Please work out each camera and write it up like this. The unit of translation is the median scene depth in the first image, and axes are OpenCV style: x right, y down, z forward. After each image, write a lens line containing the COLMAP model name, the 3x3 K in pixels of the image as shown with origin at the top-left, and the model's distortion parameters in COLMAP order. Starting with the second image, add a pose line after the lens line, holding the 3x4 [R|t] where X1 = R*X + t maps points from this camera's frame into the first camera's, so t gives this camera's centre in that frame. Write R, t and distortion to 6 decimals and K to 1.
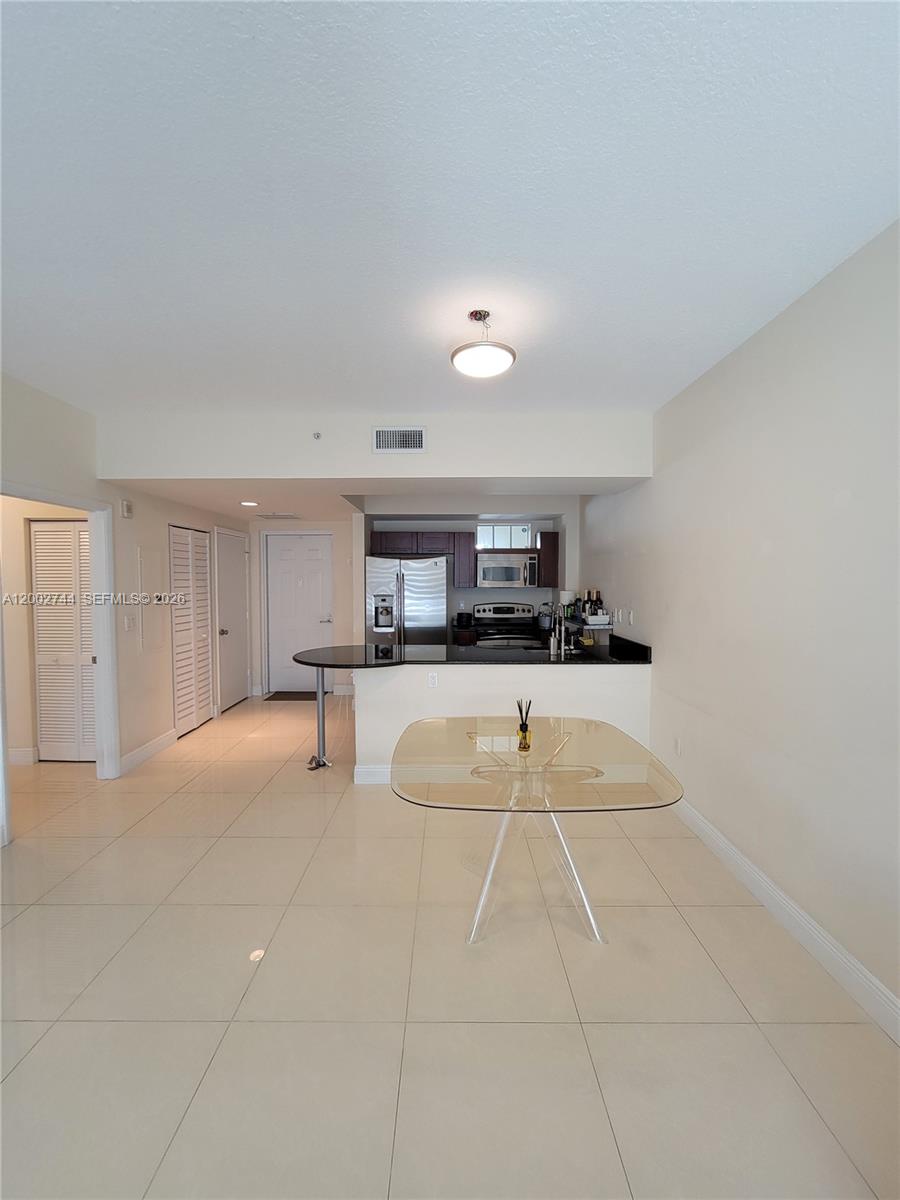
lens RADIAL K [[492.2, 0, 450.0], [0, 492.2, 600.0], [0, 0, 1]] dist [-0.001680, -0.000251]
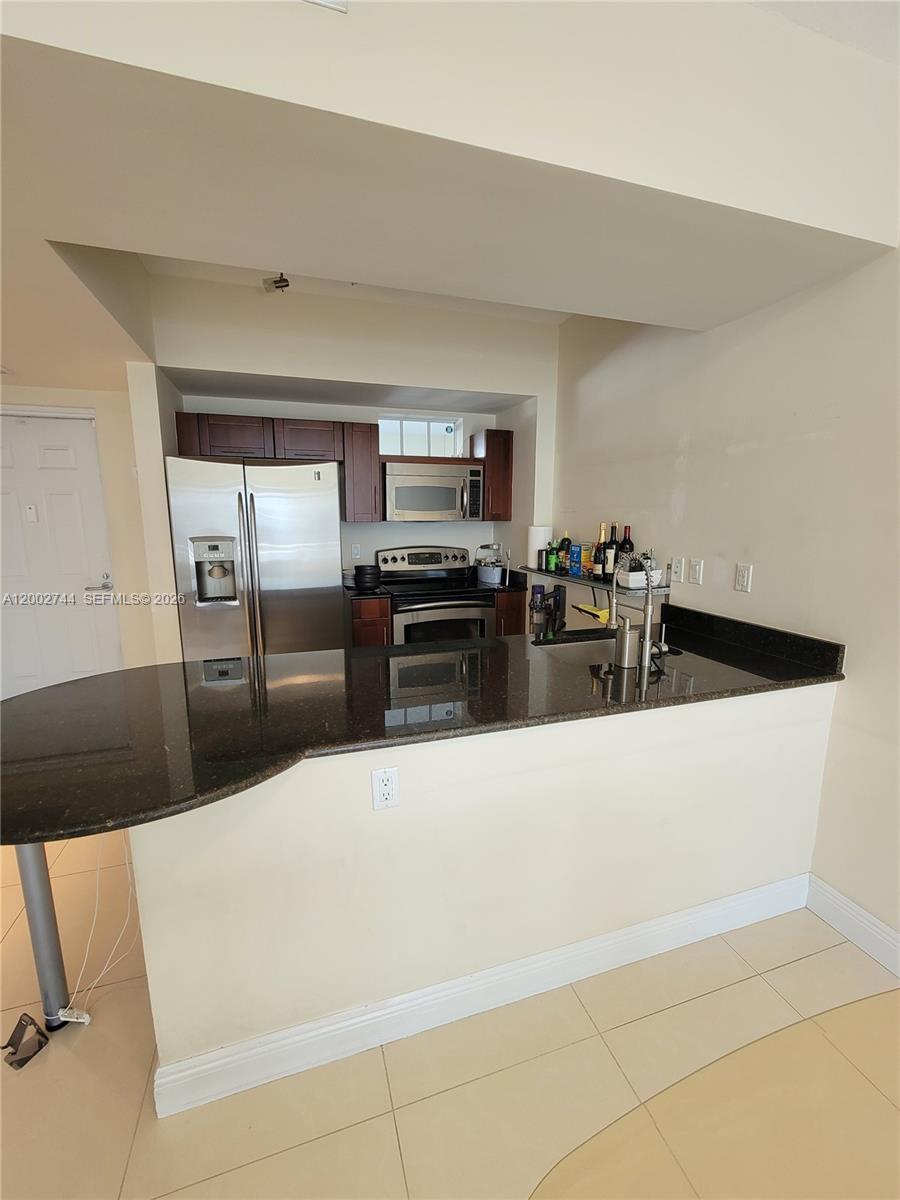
lens RADIAL K [[492.2, 0, 450.0], [0, 492.2, 600.0], [0, 0, 1]] dist [-0.001680, -0.000251]
pose [[0.952912, -0.052217, 0.298717, -0.053437], [0.013279, 0.991303, 0.130924, -0.008352], [-0.302956, -0.120793, 0.945318, 0.411632]]
